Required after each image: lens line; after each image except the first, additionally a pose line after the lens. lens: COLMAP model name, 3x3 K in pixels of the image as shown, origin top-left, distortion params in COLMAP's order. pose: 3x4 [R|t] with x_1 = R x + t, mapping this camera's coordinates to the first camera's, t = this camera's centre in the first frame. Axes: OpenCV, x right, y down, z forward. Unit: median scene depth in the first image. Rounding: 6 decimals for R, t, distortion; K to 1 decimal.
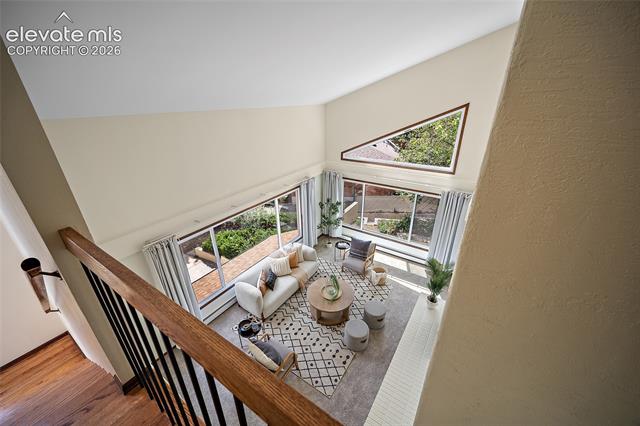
lens RADIAL K [[252.1, 0, 318.9], [0, 252.1, 210.7], [0, 0, 1]] dist [-0.003079, 0.000898]
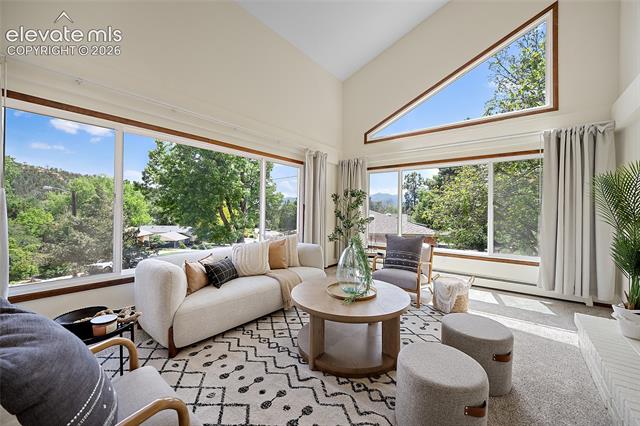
lens RADIAL K [[252.1, 0, 322.2], [0, 252.1, 213.0], [0, 0, 1]] dist [-0.003079, 0.000898]
pose [[0.997346, 0.019321, -0.070194, 0.022584], [-0.046453, 0.911259, -0.409205, 0.299972], [0.056059, 0.411380, 0.909738, 0.449695]]
